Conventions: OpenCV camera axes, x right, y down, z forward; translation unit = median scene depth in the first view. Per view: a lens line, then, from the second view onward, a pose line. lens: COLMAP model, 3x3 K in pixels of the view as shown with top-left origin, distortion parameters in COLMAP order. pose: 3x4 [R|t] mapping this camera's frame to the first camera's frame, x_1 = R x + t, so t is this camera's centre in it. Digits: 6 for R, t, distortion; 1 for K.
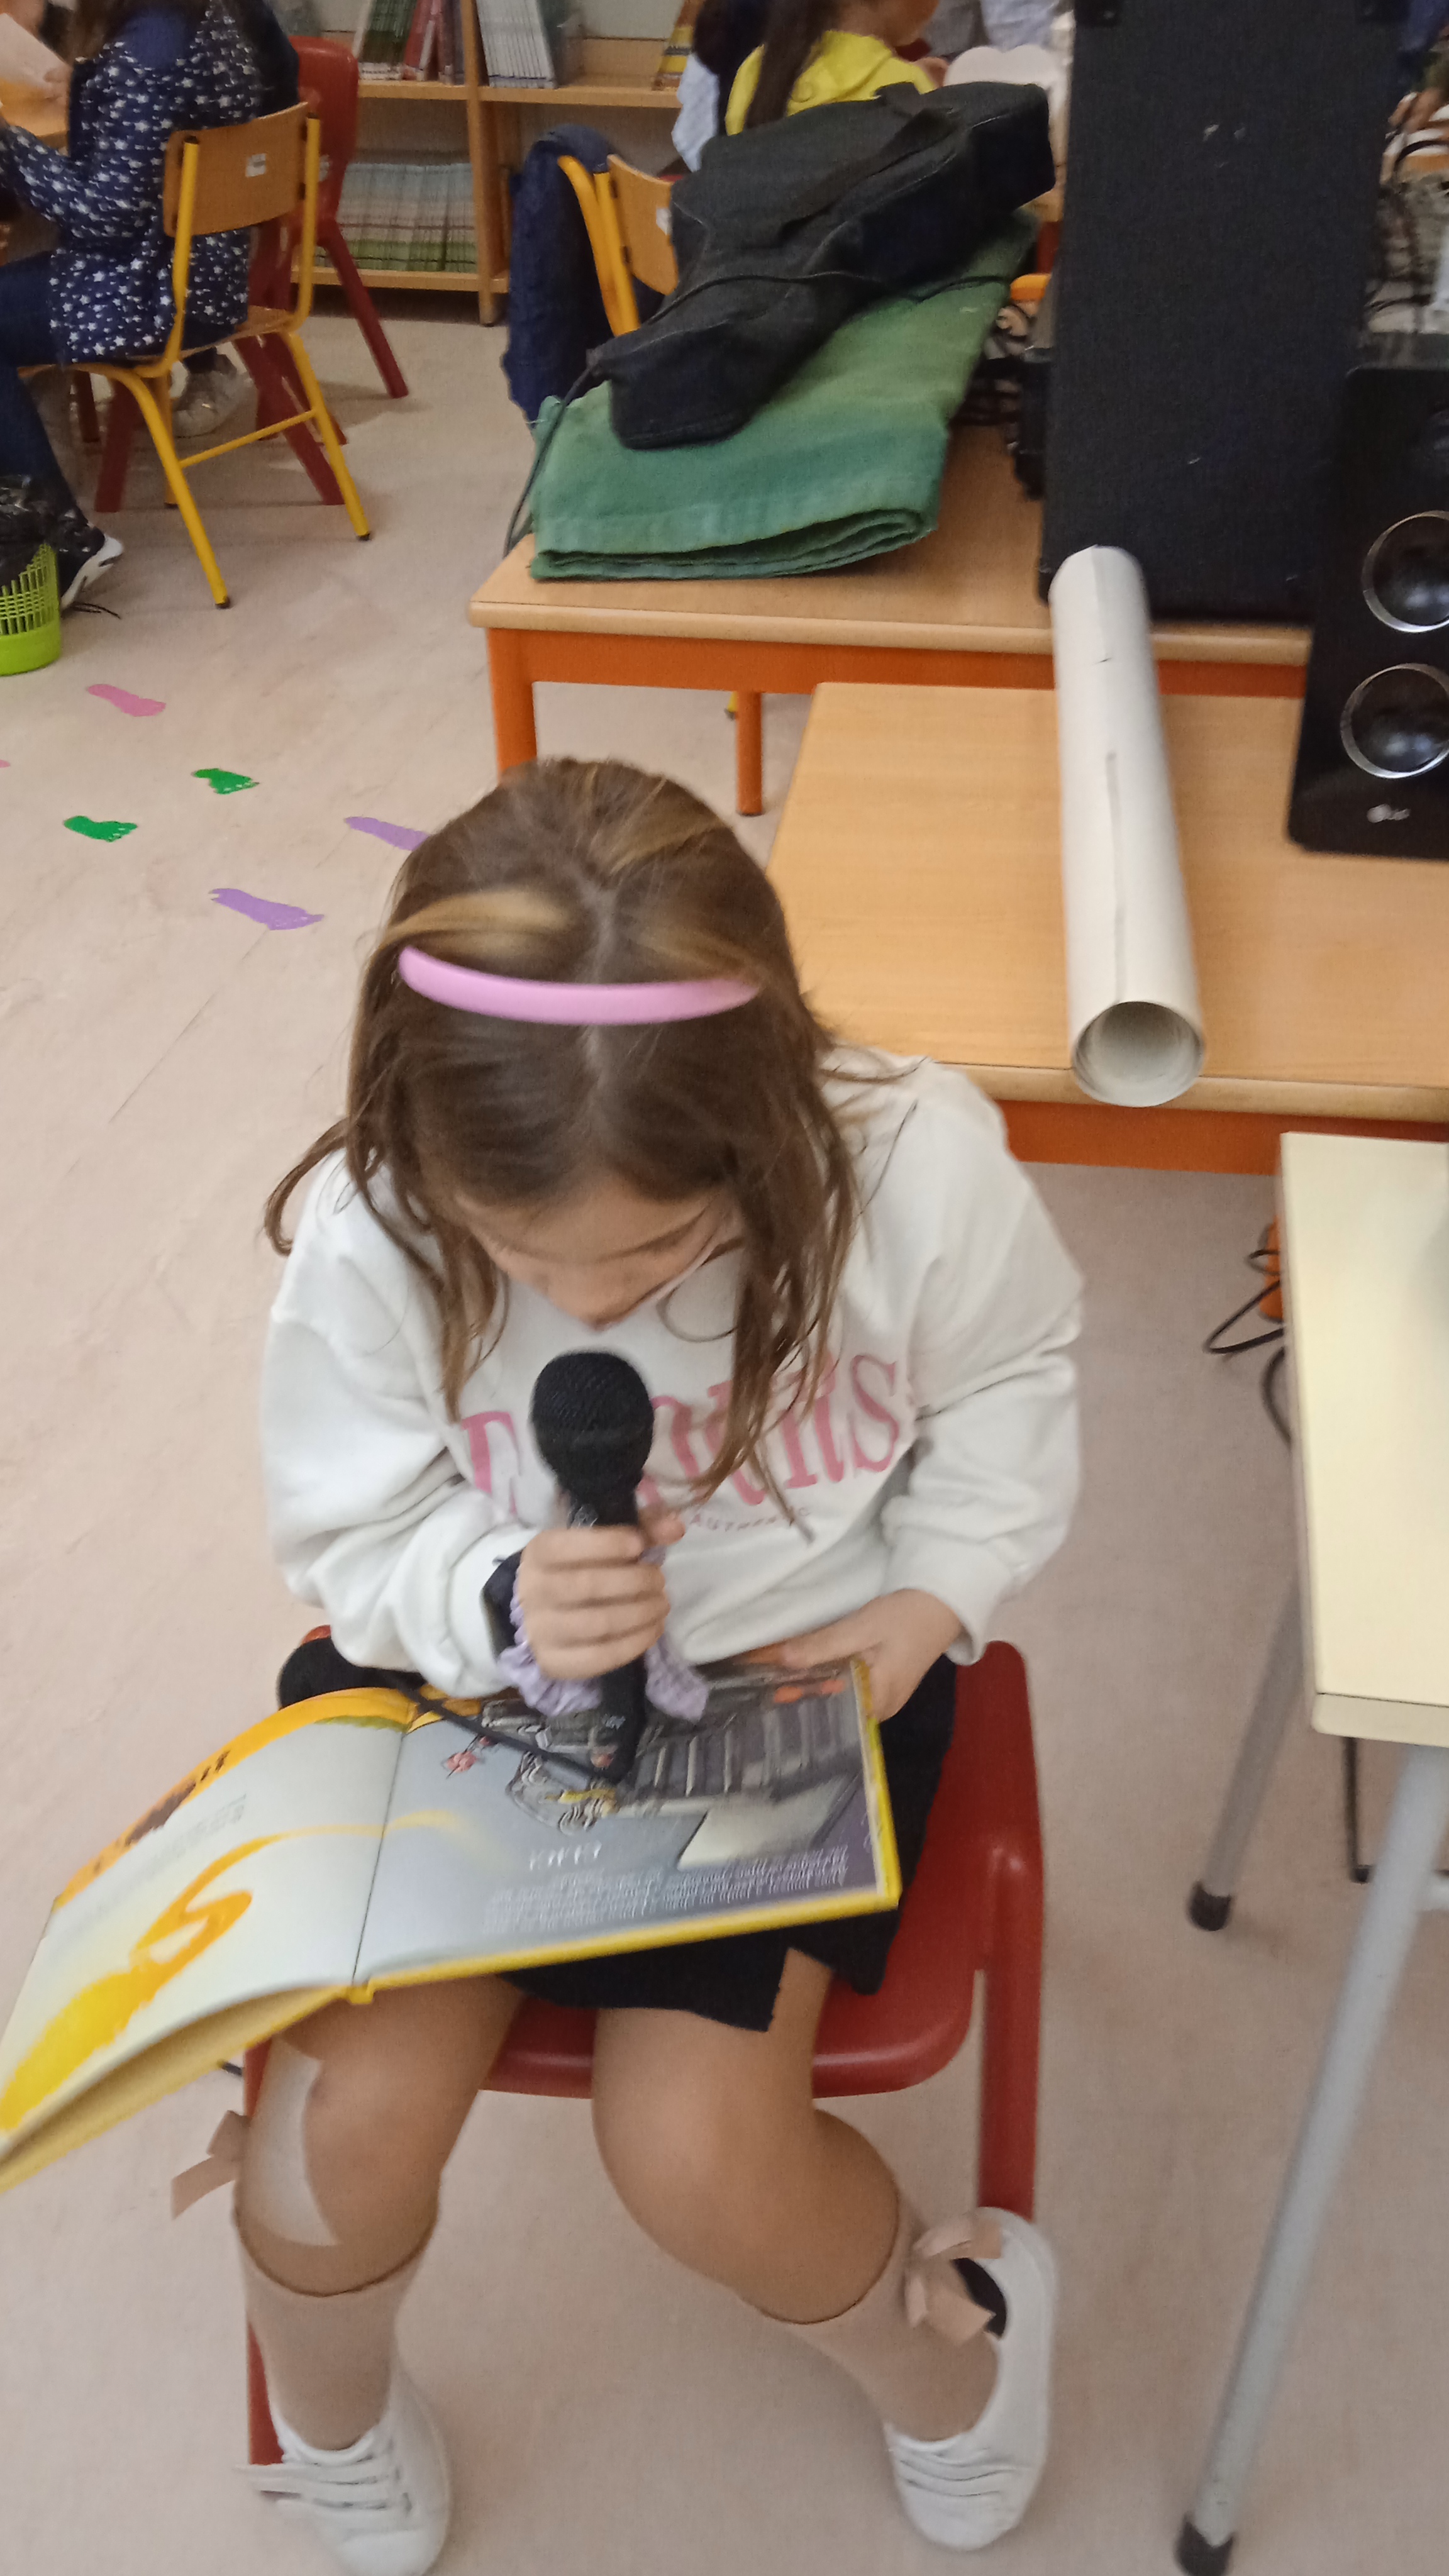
lens RADIAL K [[2324.3, 0, 766.1], [0, 2324.3, 1280.3], [0, 0, 1]] dist [0.085452, -0.145514]
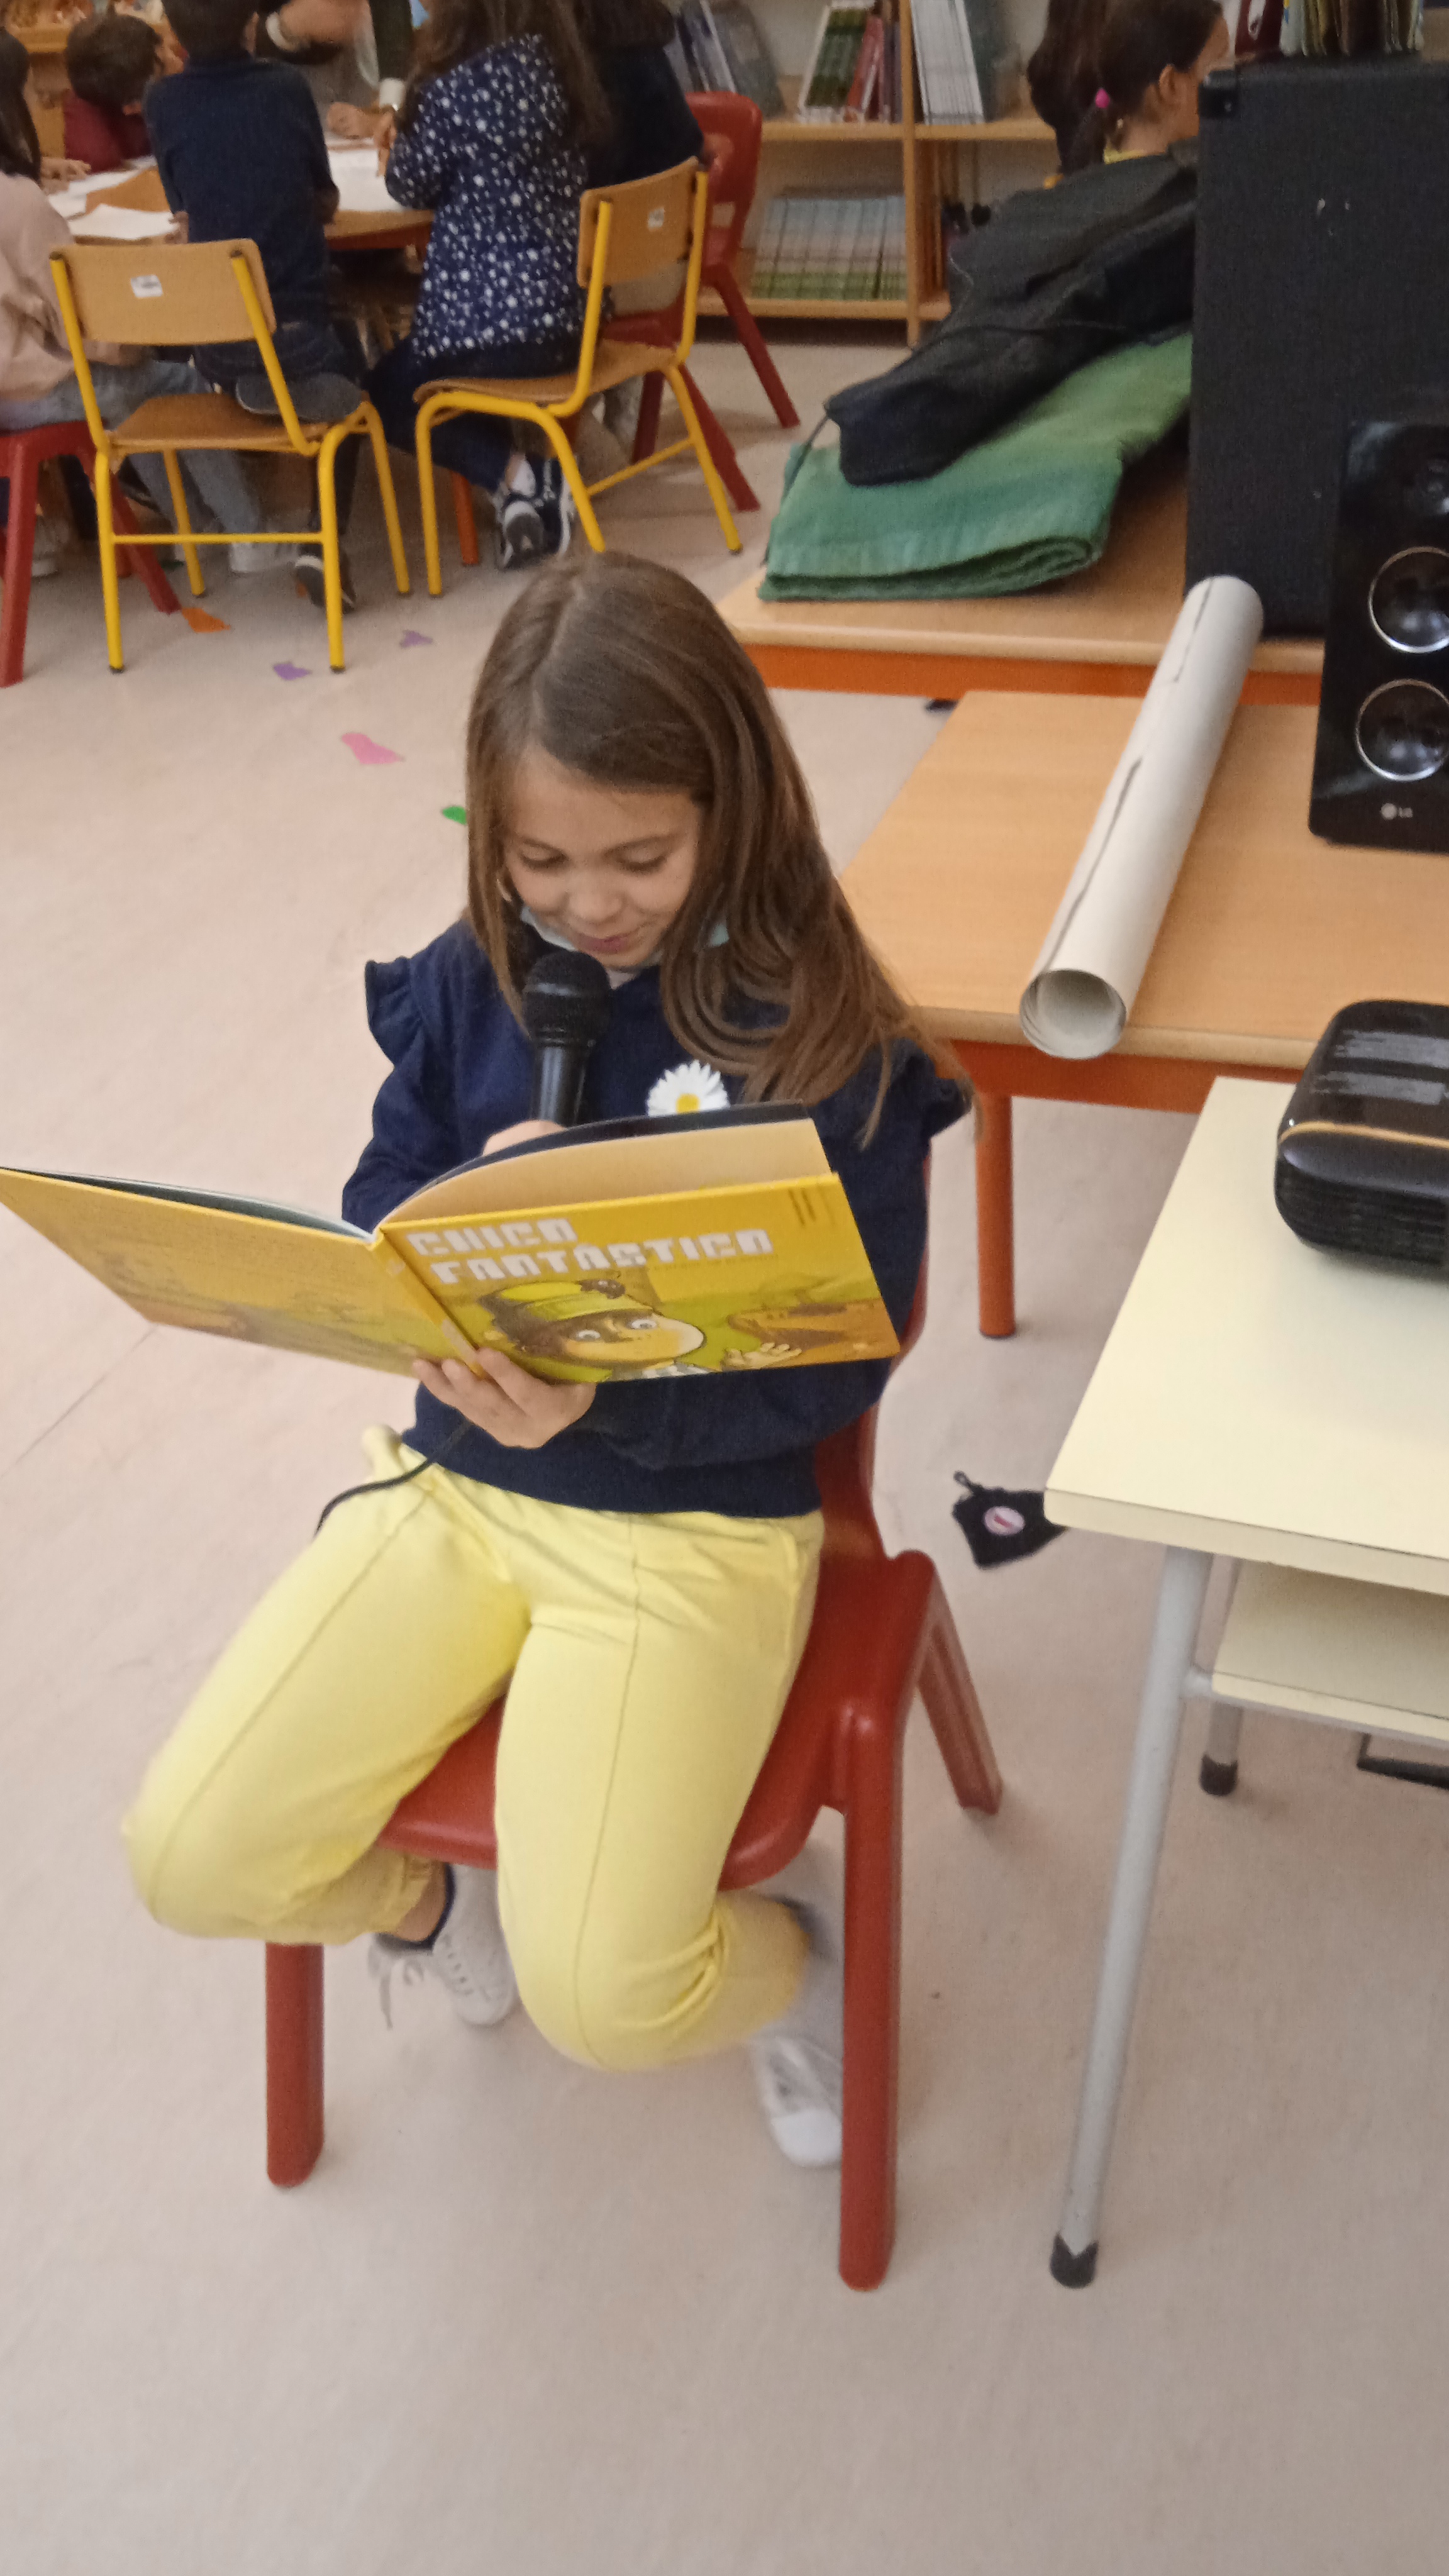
lens RADIAL K [[2324.3, 0, 766.1], [0, 2324.3, 1280.3], [0, 0, 1]] dist [0.085452, -0.145514]
pose [[0.977331, 0.061431, -0.202611, 0.157594], [-0.061749, 0.998080, 0.004756, 0.030513], [0.202514, 0.007863, 0.979248, -0.127622]]
